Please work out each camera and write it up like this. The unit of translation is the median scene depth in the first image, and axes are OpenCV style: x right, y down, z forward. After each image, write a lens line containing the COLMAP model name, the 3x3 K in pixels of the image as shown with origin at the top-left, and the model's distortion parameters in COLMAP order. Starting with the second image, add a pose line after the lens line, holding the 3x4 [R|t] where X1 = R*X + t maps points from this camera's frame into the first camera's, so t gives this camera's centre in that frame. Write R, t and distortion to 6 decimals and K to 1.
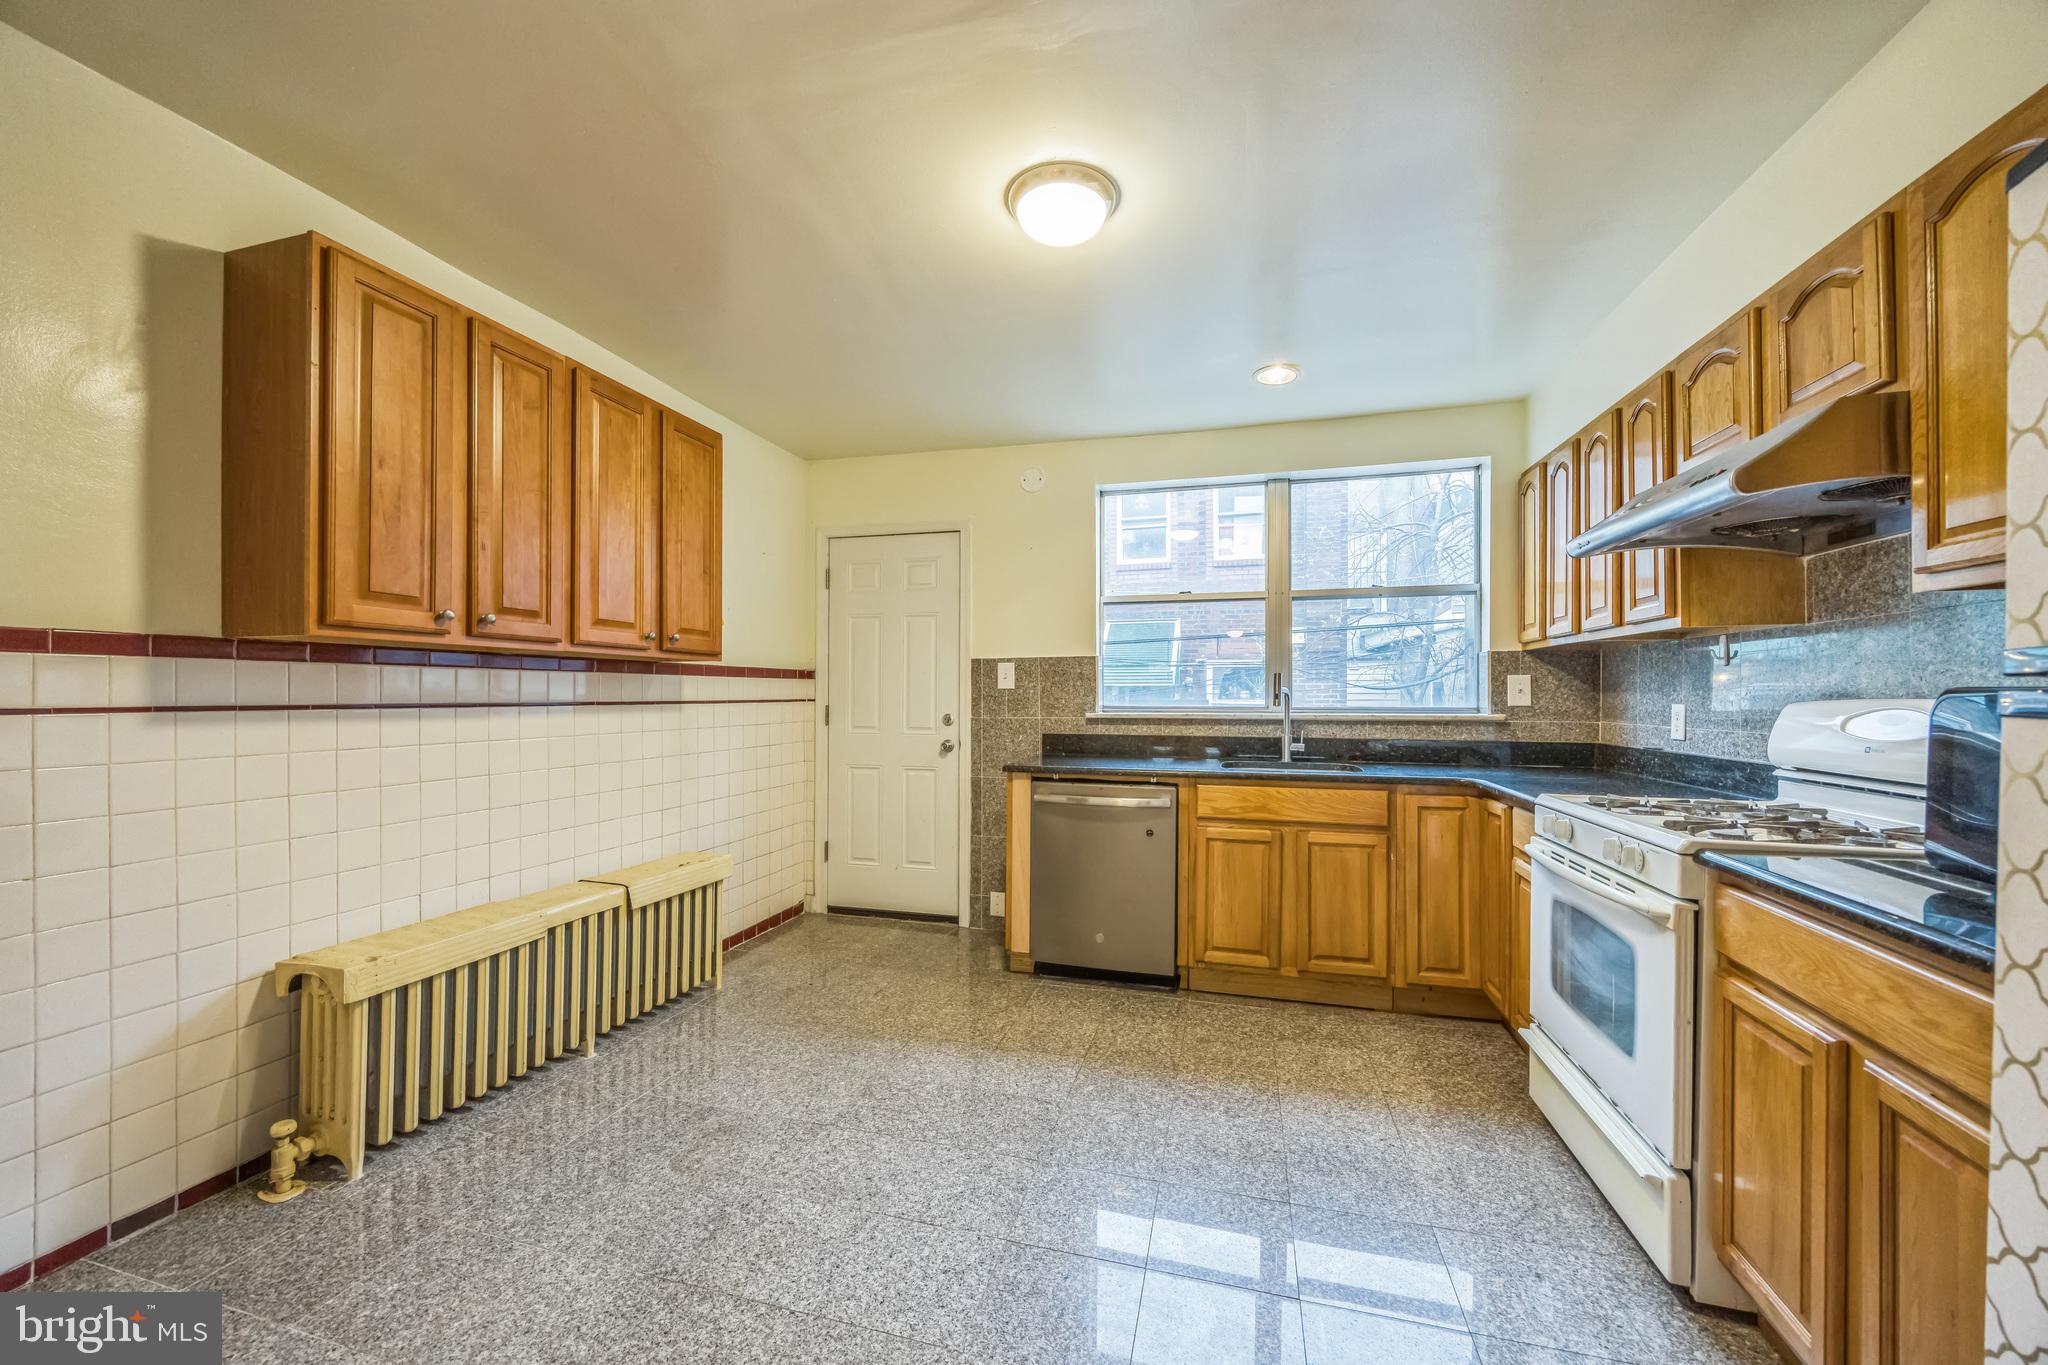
lens RADIAL K [[777.6, 0, 1020.0], [0, 777.6, 694.8], [0, 0, 1]] dist [-0.000995, -0.000274]
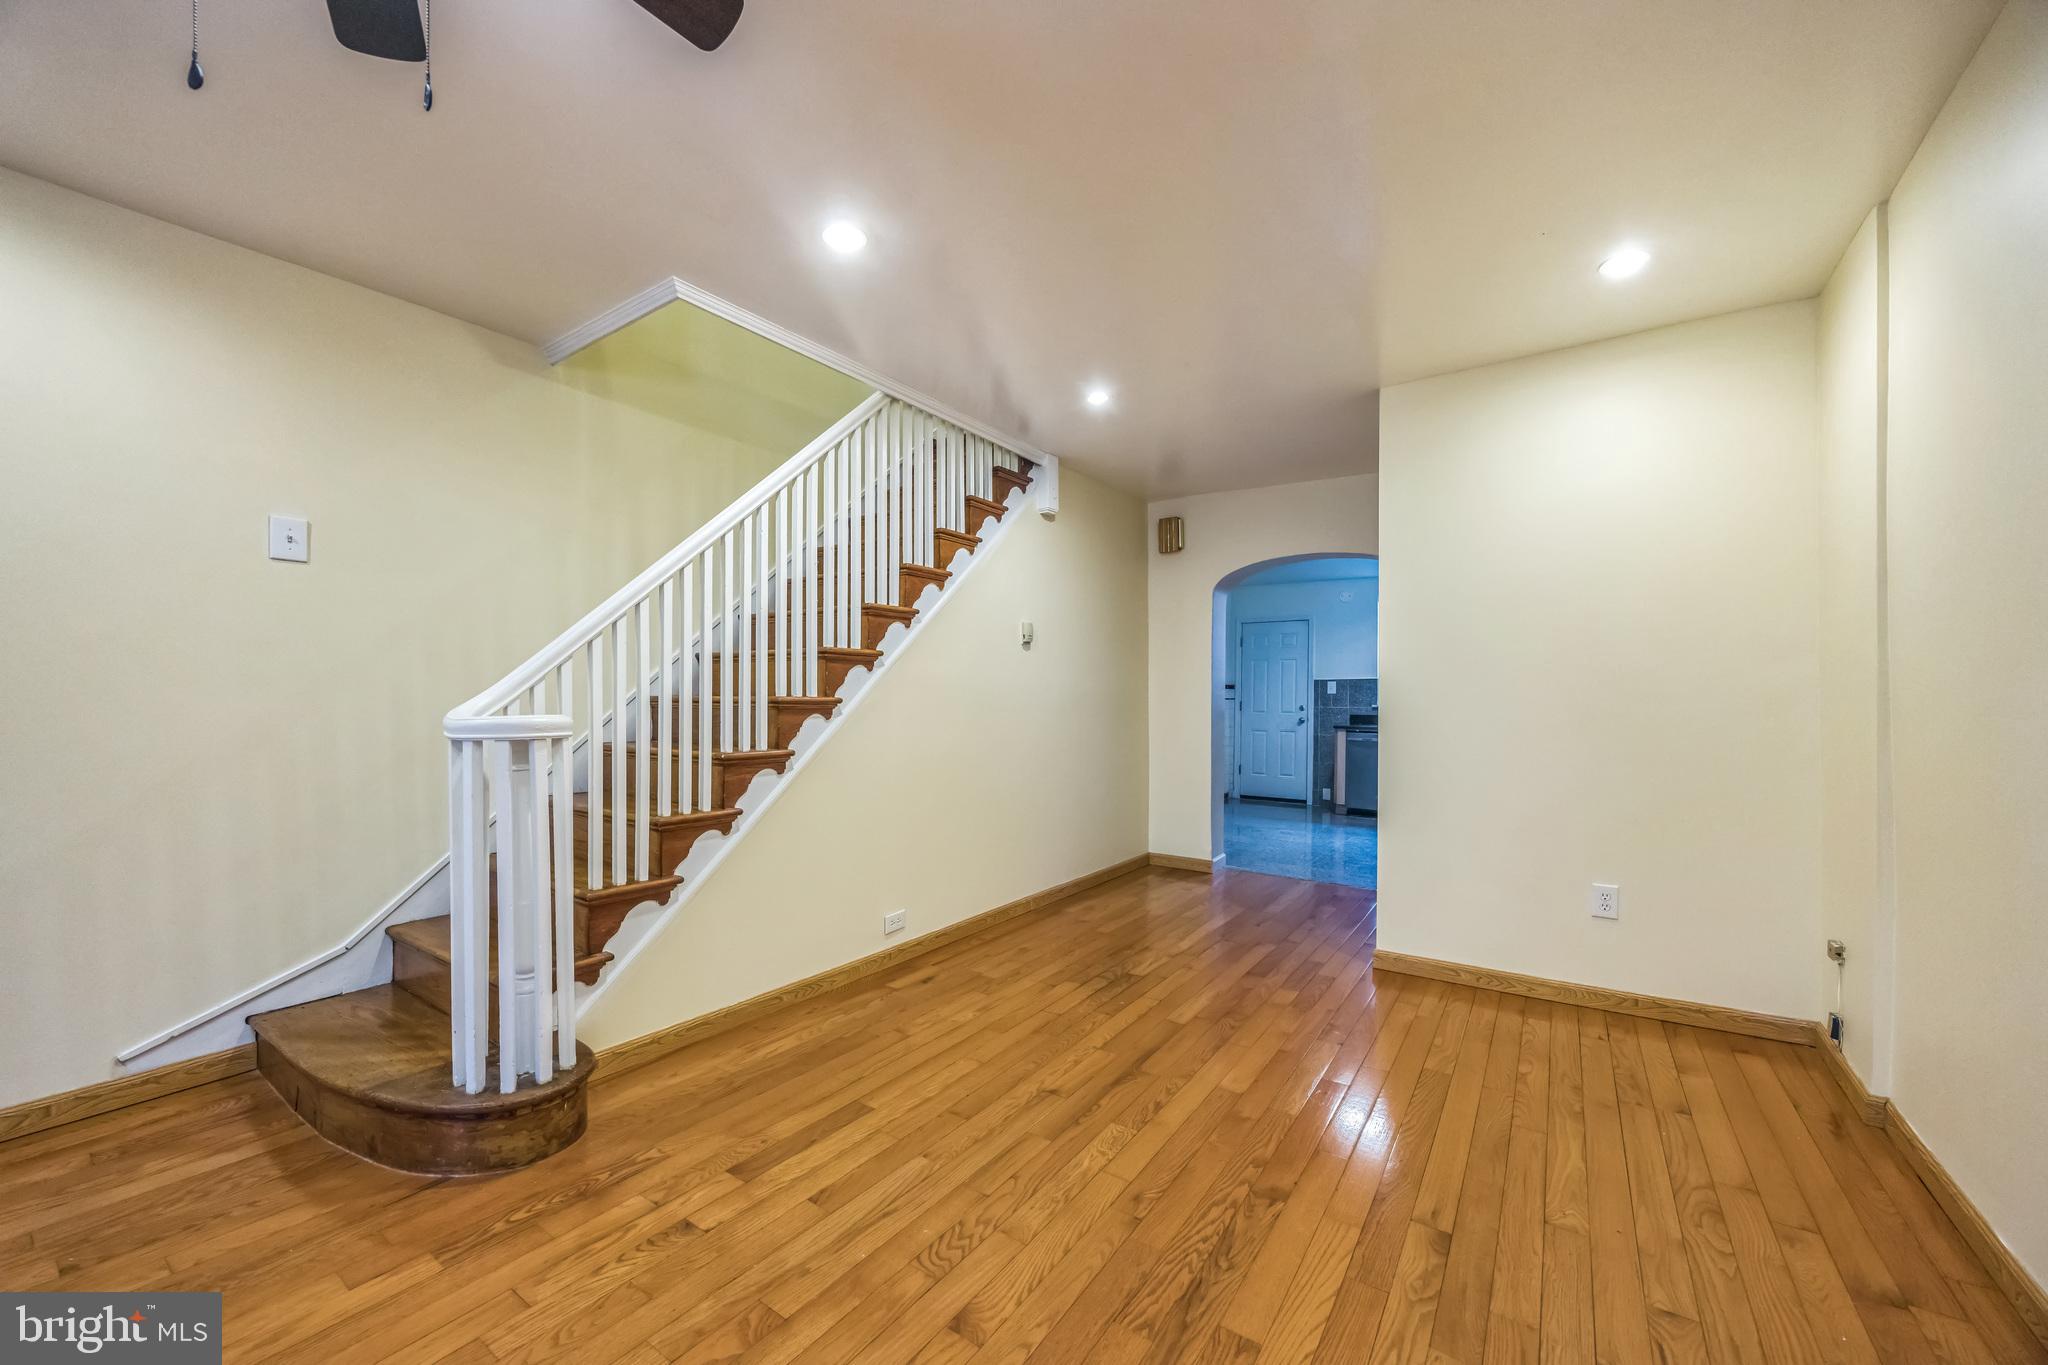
lens RADIAL K [[777.6, 0, 1024.0], [0, 777.6, 701.9], [0, 0, 1]] dist [-0.000995, -0.000274]
pose [[0.940400, 0.007488, -0.339987, -0.111595], [-0.007528, 0.999971, 0.001201, 0.023522], [0.339986, 0.001430, 0.940429, -1.679408]]
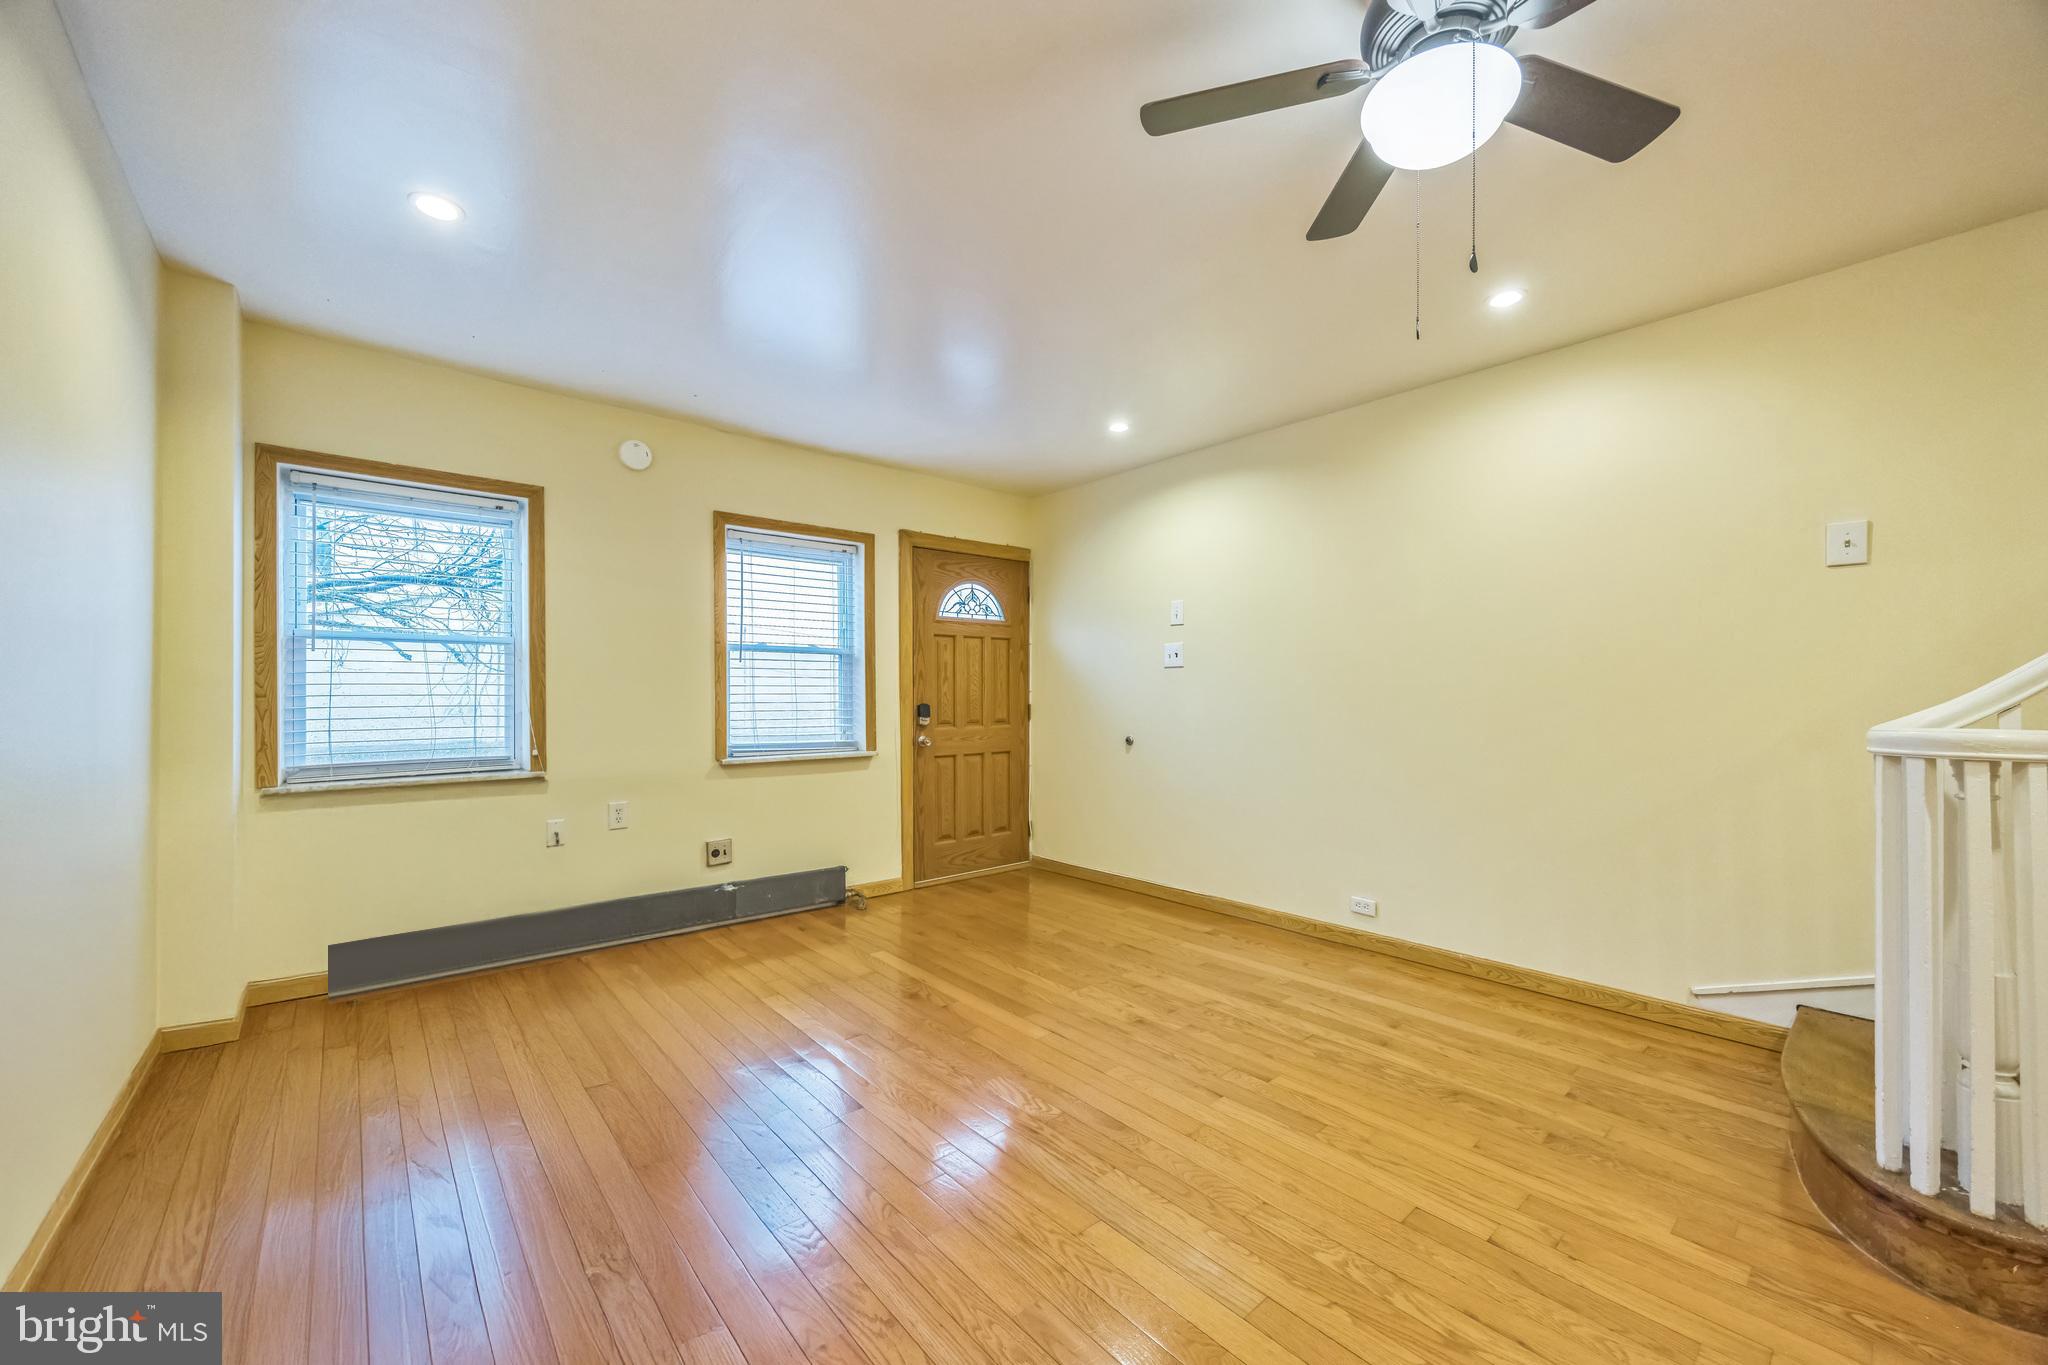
lens RADIAL K [[777.6, 0, 1014.0], [0, 777.6, 695.5], [0, 0, 1]] dist [-0.000995, -0.000274]
pose [[-0.566447, 0.003959, -0.824089, 0.039085], [-0.001919, 0.999979, 0.006123, 0.014680], [0.824096, 0.005050, -0.566428, -1.439396]]
